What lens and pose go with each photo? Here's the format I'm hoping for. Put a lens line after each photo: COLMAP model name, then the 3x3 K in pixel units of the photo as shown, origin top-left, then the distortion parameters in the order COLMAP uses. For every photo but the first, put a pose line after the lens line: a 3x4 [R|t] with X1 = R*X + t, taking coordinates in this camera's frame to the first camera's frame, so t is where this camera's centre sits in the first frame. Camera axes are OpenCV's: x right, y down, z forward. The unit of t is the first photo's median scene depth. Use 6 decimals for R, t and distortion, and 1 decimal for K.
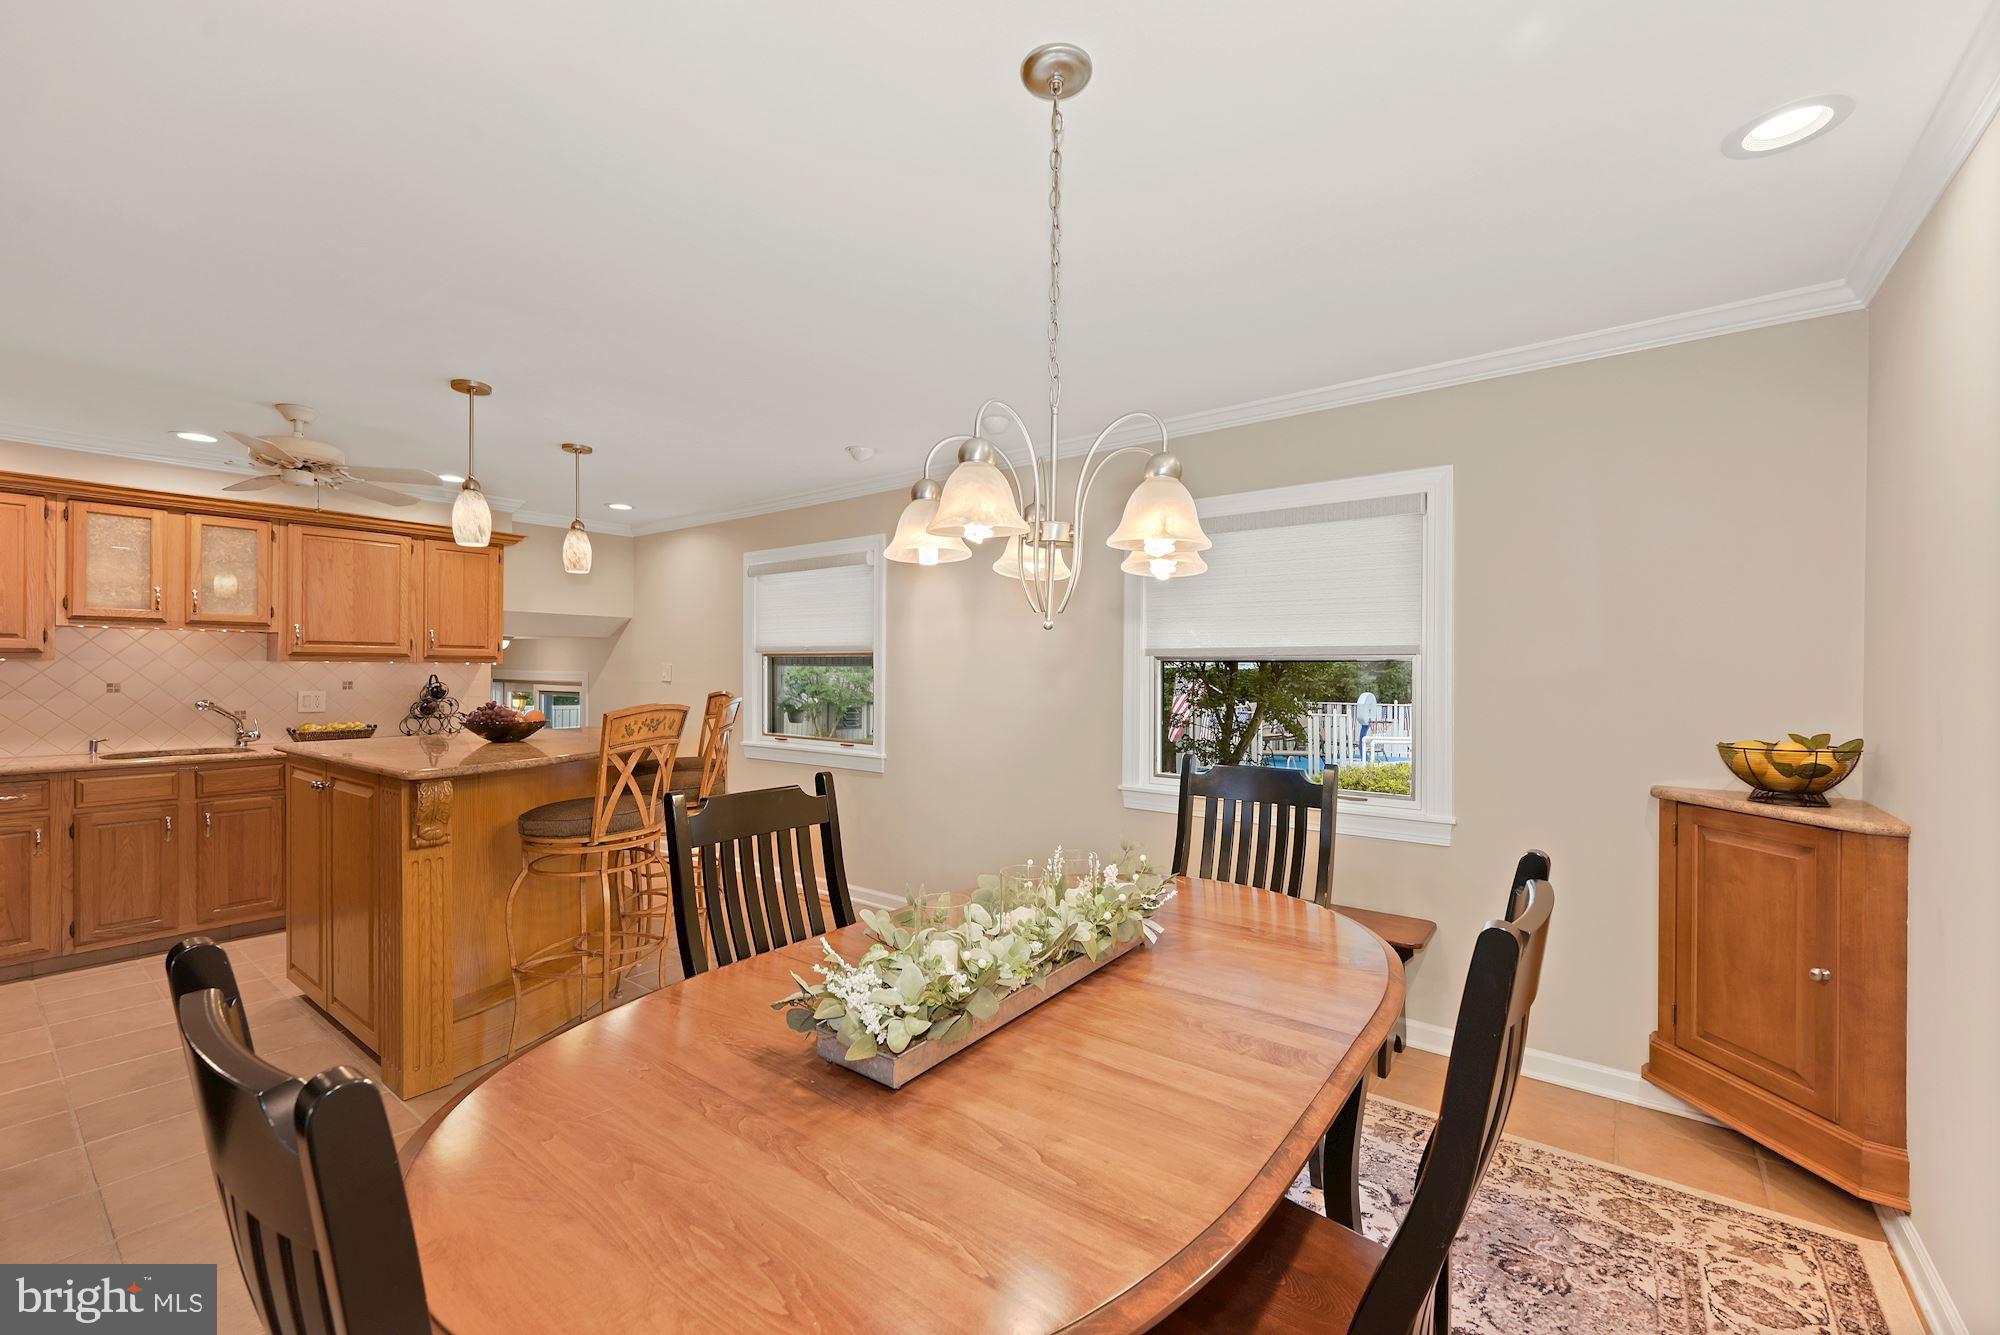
lens RADIAL K [[818.5, 0, 1000.0], [0, 818.5, 667.5], [0, 0, 1]] dist [-0.000202, 0.000944]
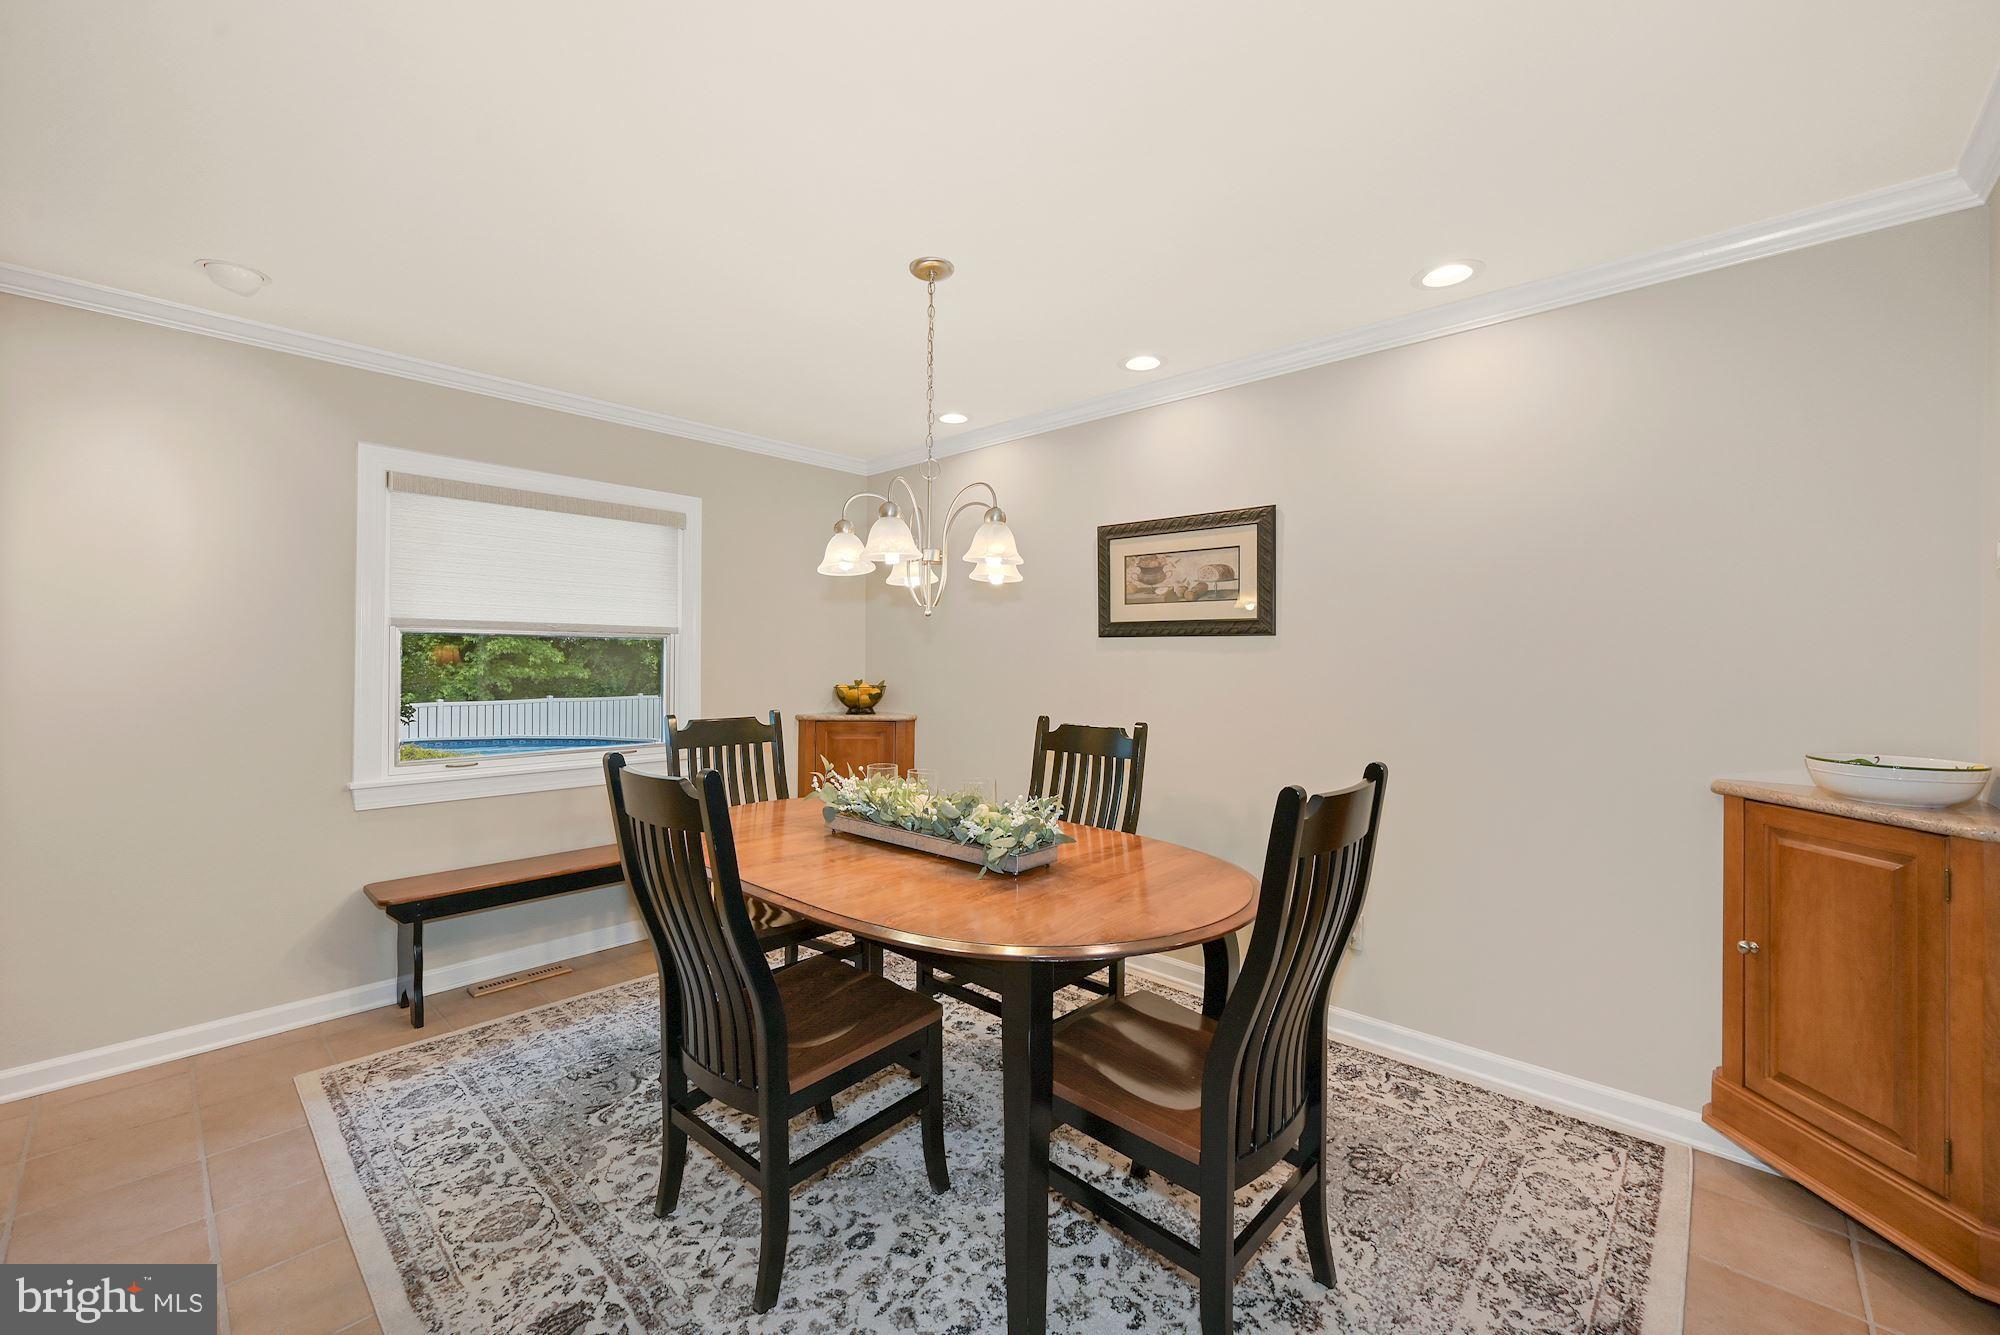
lens RADIAL K [[802.1, 0, 1003.8], [0, 802.1, 658.7], [0, 0, 1]] dist [-0.000363, -0.000148]
pose [[0.092183, -0.005745, 0.995725, -0.556138], [-0.008107, 0.999946, 0.006520, 0.008309], [-0.995709, -0.008673, 0.092132, 0.265016]]
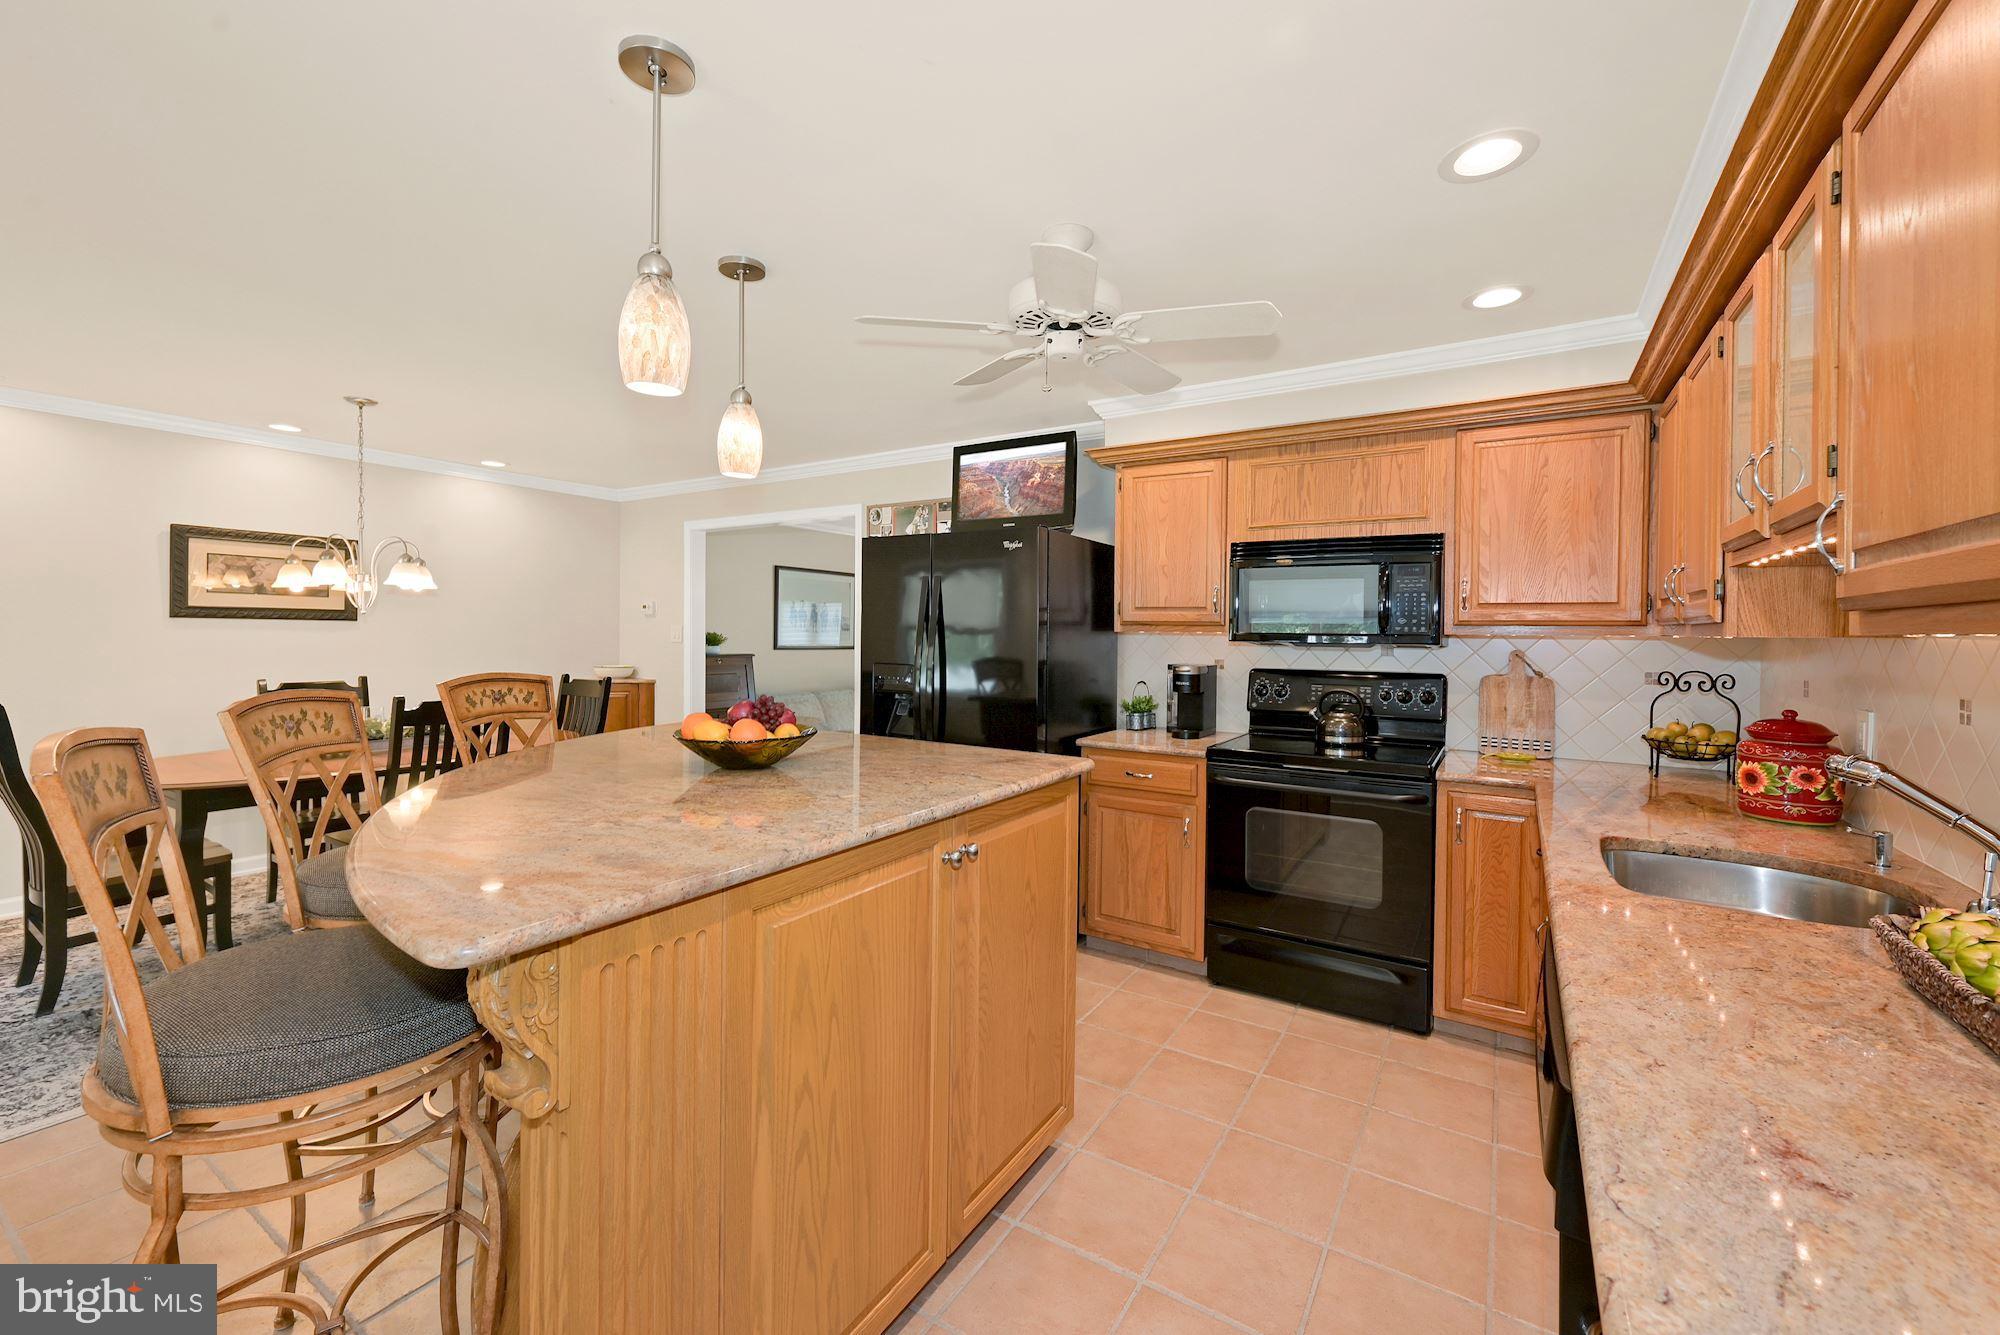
lens RADIAL K [[803.1, 0, 1008.2], [0, 803.1, 638.8], [0, 0, 1]] dist [0.001272, 0.000004]
pose [[-0.995241, -0.015497, -0.096205, -0.652834], [-0.015913, 0.999867, 0.003558, -0.003173], [0.096137, 0.005072, -0.995355, 1.403319]]
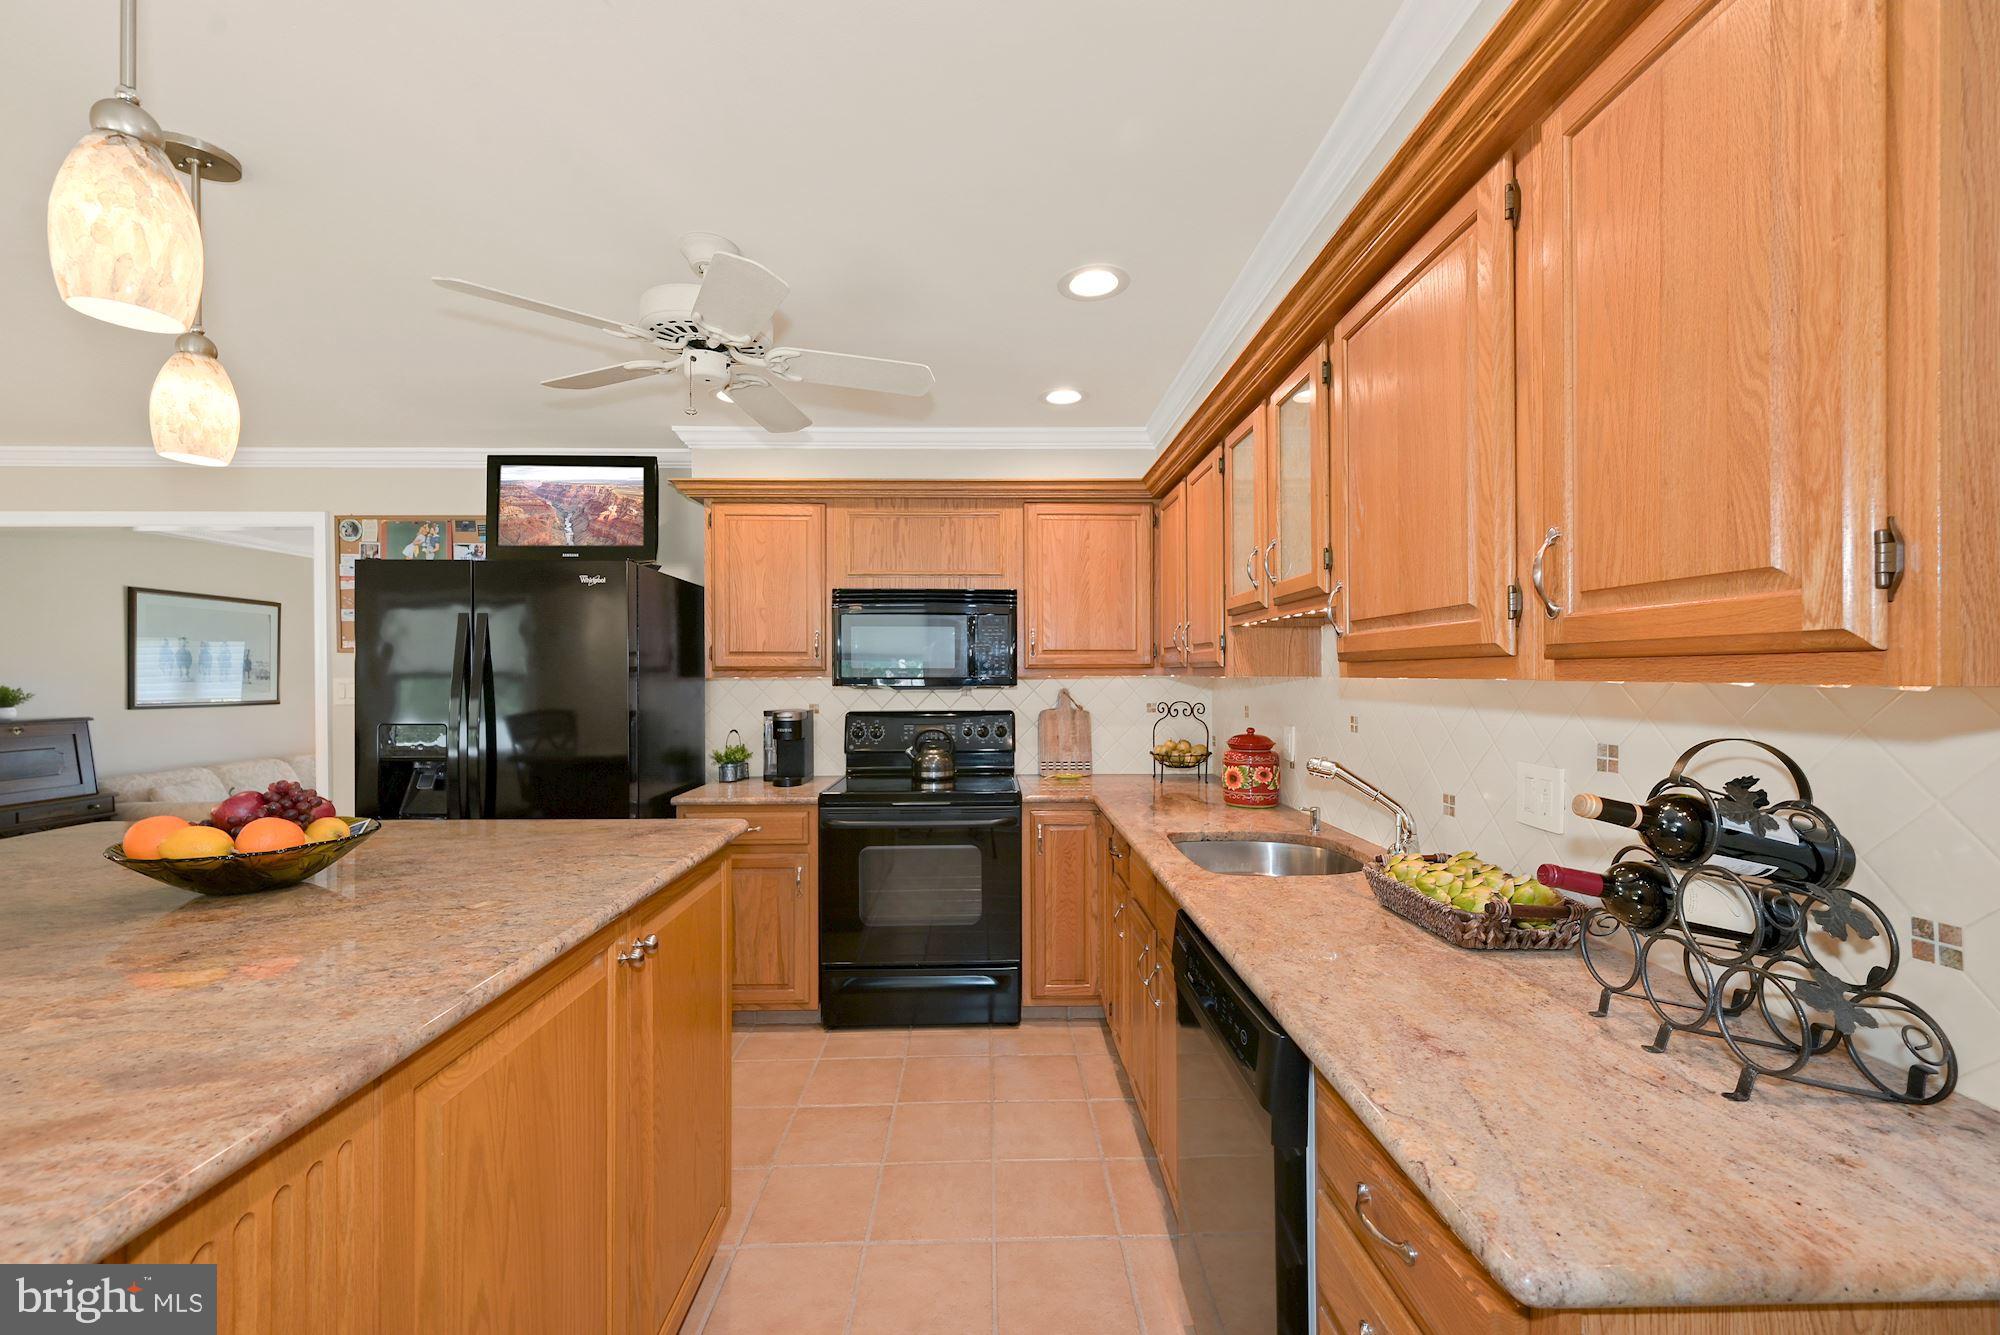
lens RADIAL K [[795.6, 0, 1008.2], [0, 795.6, 673.3], [0, 0, 1]] dist [0.000122, -0.000119]
pose [[-0.774978, -0.003543, -0.631979, -0.574294], [0.002095, 0.999964, -0.008175, -0.007600], [0.631985, -0.007659, -0.774943, 1.358487]]
